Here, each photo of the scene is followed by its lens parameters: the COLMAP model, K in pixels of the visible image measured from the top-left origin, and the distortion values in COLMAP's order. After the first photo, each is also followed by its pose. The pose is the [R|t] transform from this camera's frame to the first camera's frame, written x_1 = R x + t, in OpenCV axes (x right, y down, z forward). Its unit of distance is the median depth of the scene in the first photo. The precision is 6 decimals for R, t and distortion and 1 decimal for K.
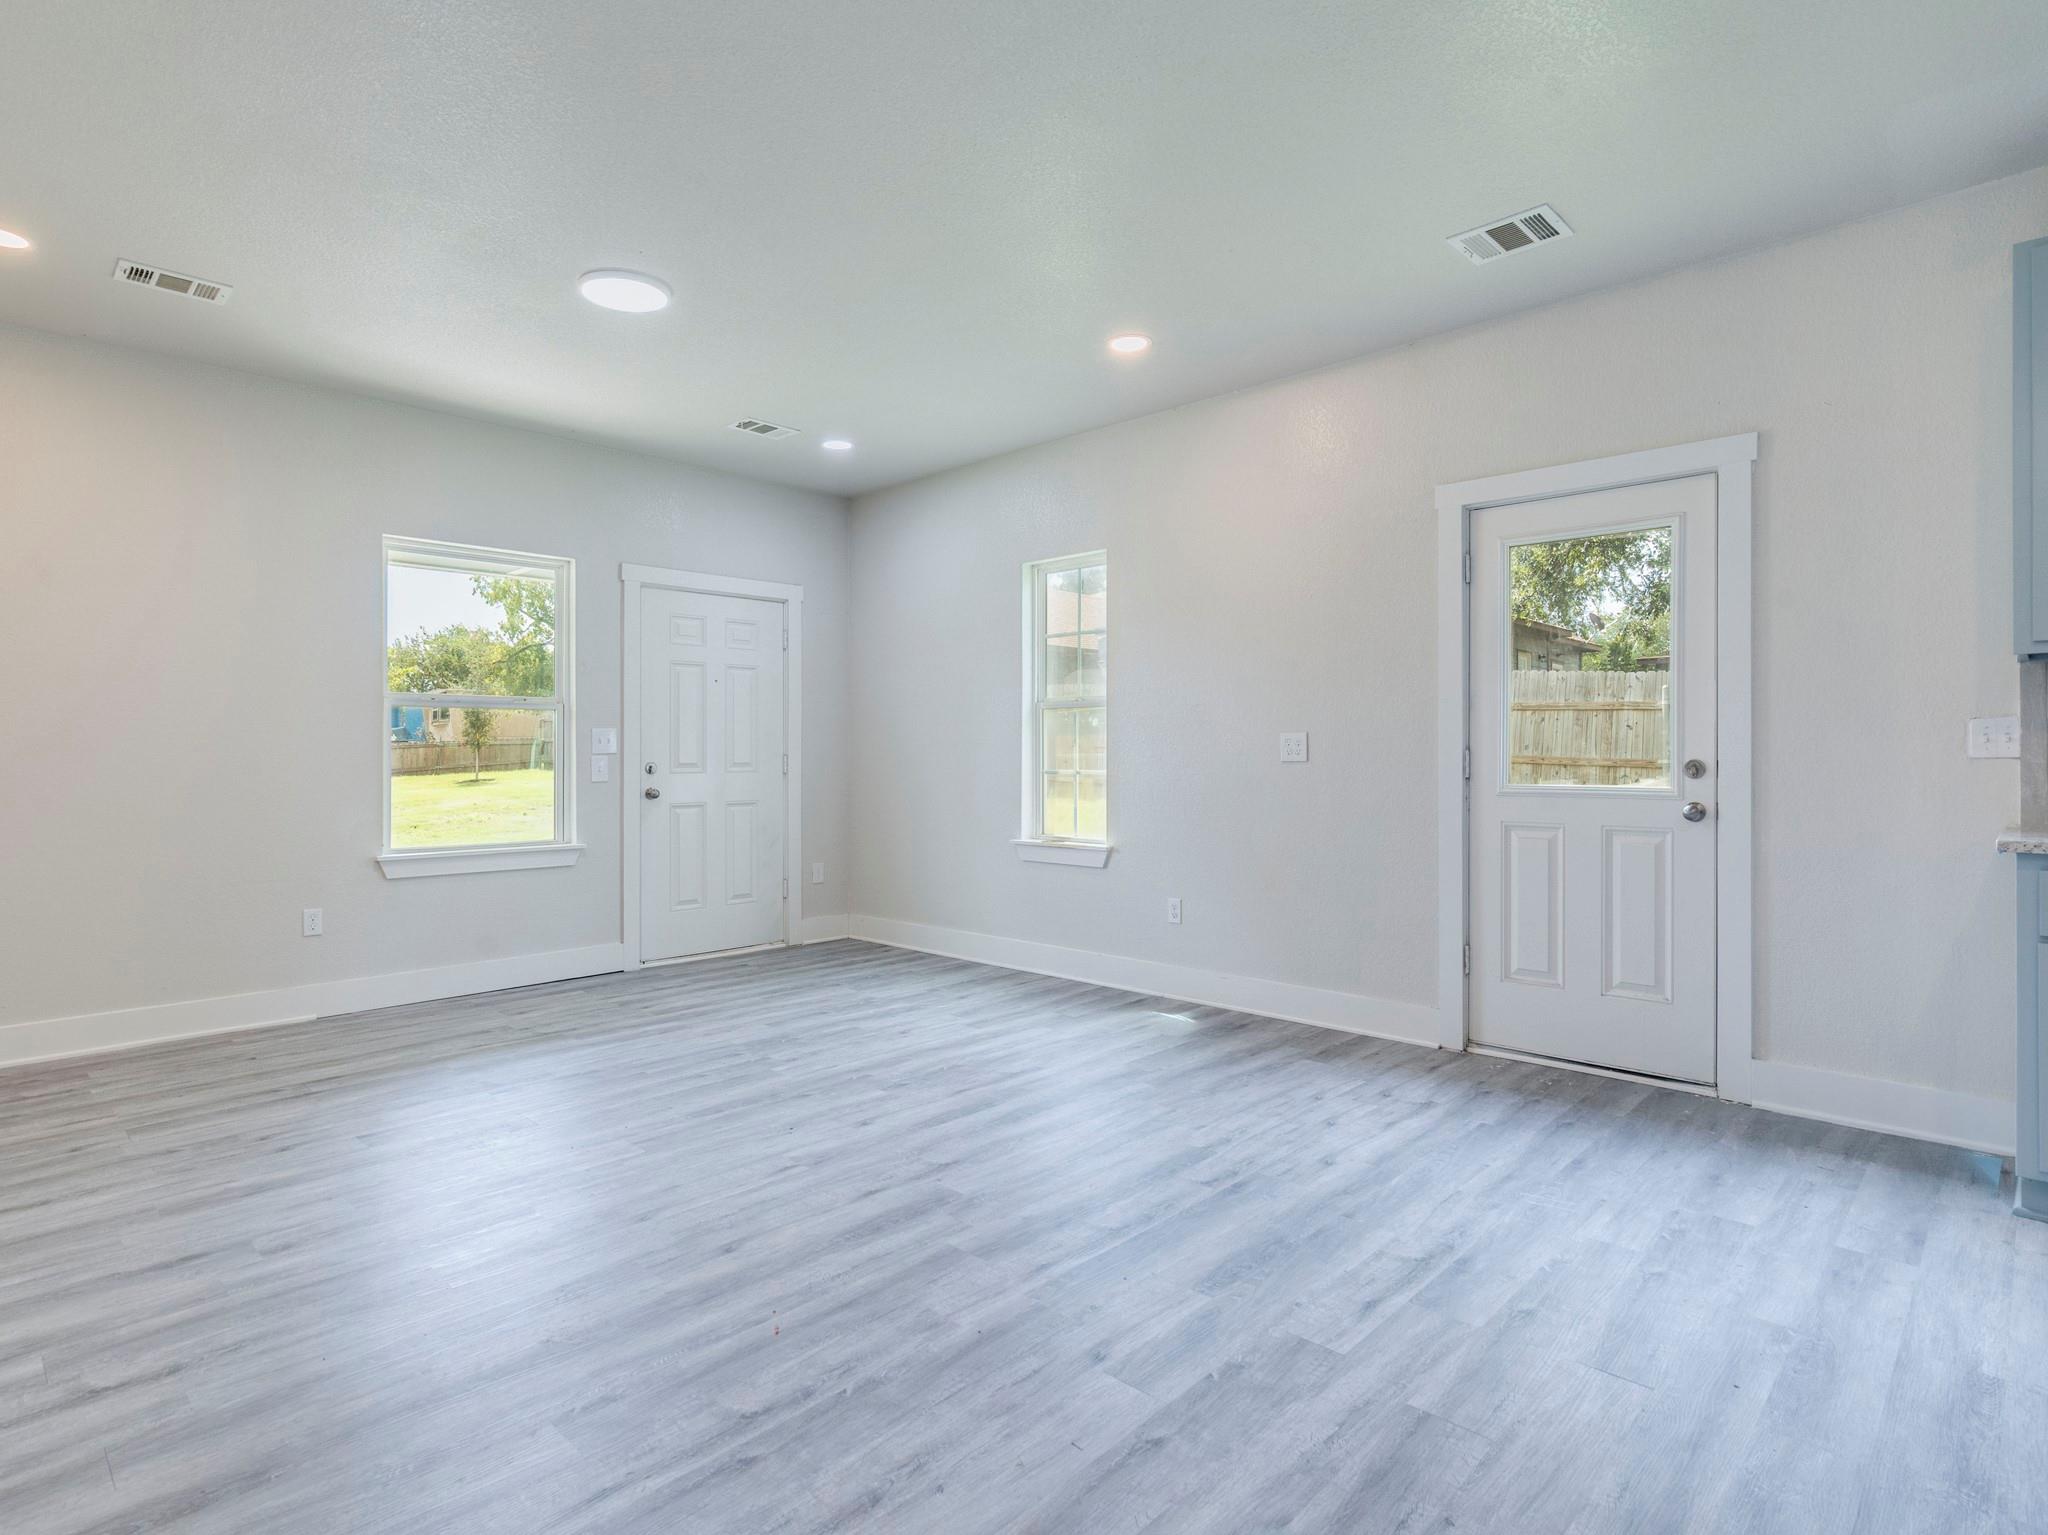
lens RADIAL K [[1075.9, 0, 1023.5], [0, 1075.9, 765.4], [0, 0, 1]] dist [-0.004168, 0.000345]
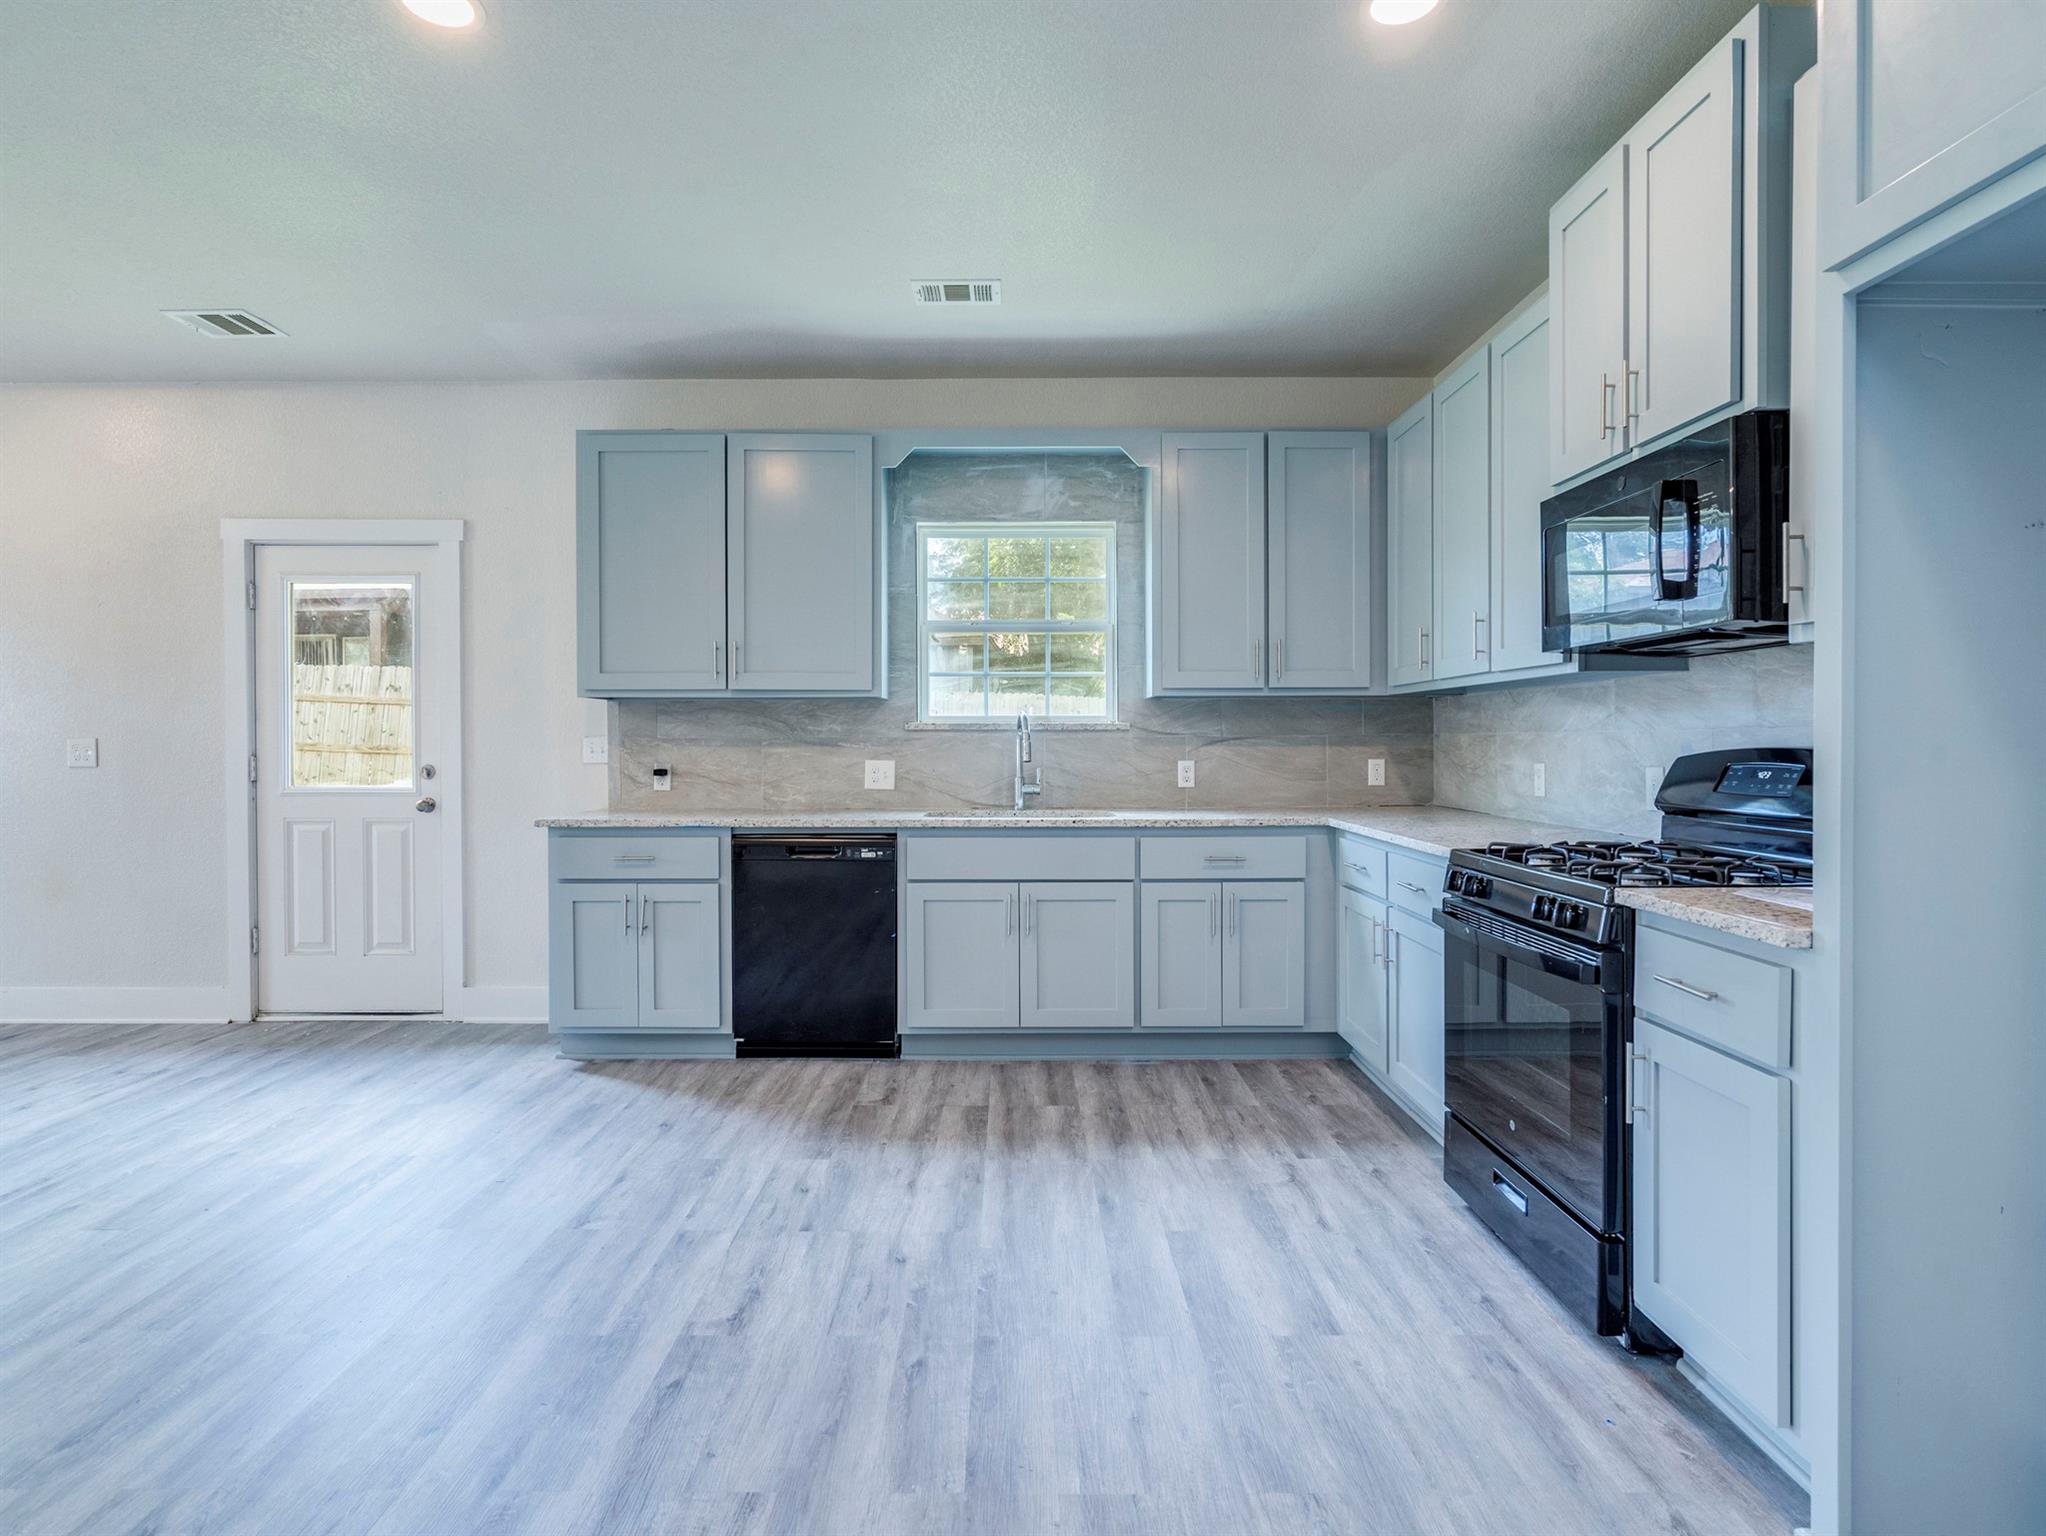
lens RADIAL K [[1074.8, 0, 1022.2], [0, 1074.8, 762.1], [0, 0, 1]] dist [-0.004168, 0.000345]
pose [[0.724275, -0.009741, 0.689442, 0.224701], [0.004653, 0.999946, 0.009240, -0.015022], [-0.689495, -0.003484, 0.724282, -0.388111]]
